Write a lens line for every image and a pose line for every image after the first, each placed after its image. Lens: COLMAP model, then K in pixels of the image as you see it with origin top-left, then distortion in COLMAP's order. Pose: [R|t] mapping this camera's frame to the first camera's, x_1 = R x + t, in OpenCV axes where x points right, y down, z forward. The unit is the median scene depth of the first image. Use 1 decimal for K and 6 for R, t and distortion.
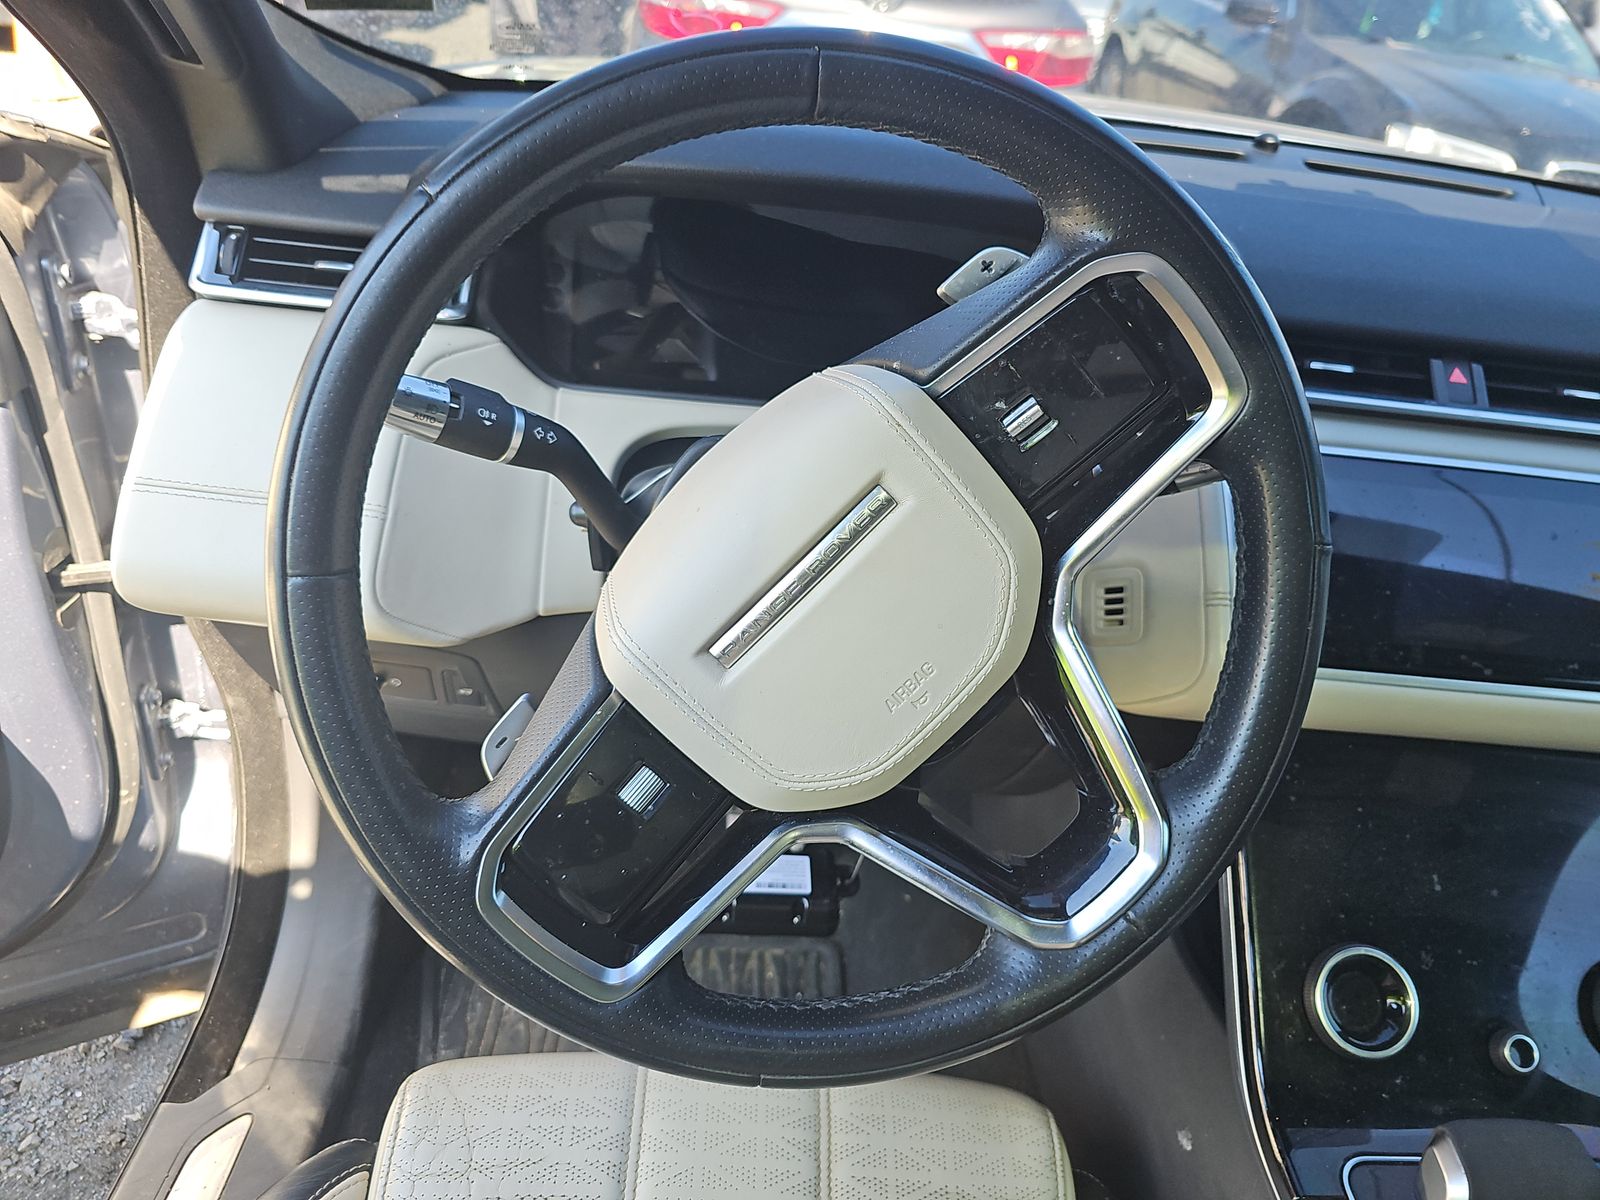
lens RADIAL K [[1095.7, 0, 800.0], [0, 1095.7, 600.0], [0, 0, 1]] dist [-0.008052, -0.005269]
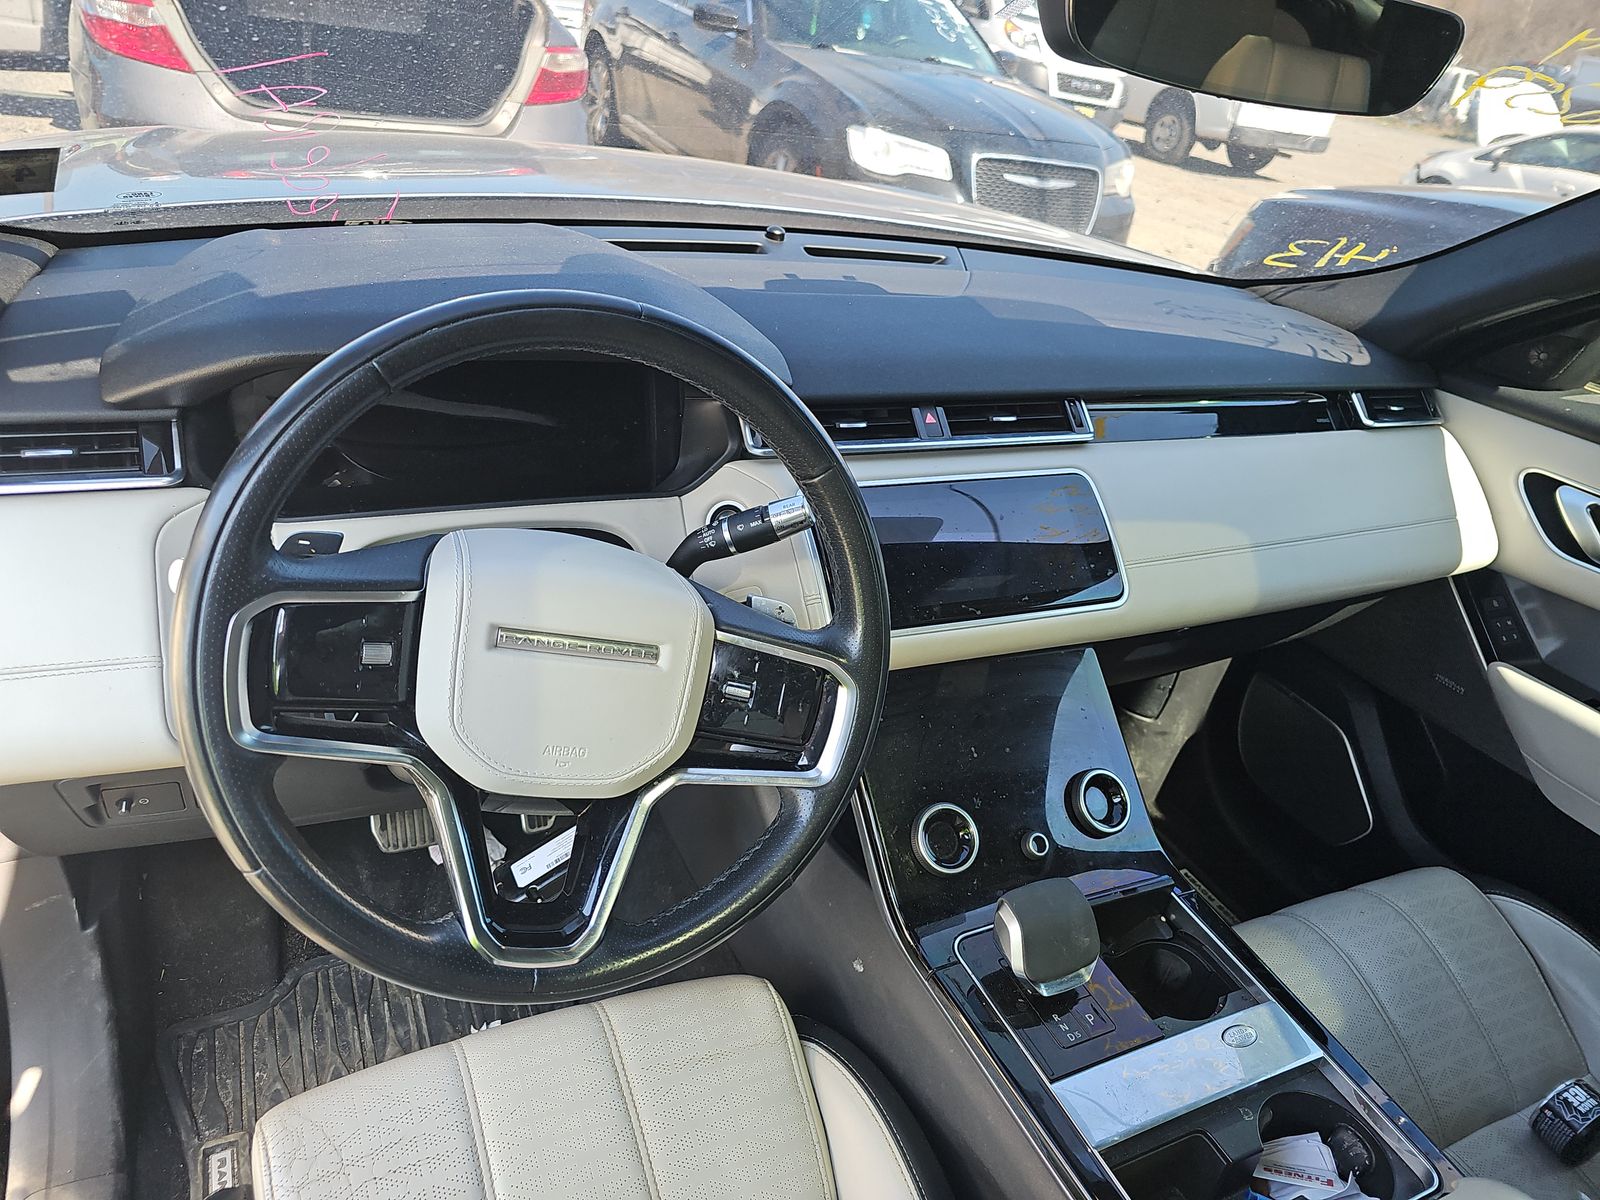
lens RADIAL K [[1067.7, 0, 800.0], [0, 1067.7, 600.0], [0, 0, 1]] dist [-0.000099, -0.001726]
pose [[0.912808, -0.186869, 0.363126, -0.137439], [0.180880, 0.982194, 0.050763, -0.067044], [-0.366147, 0.019346, 0.930356, -0.291217]]
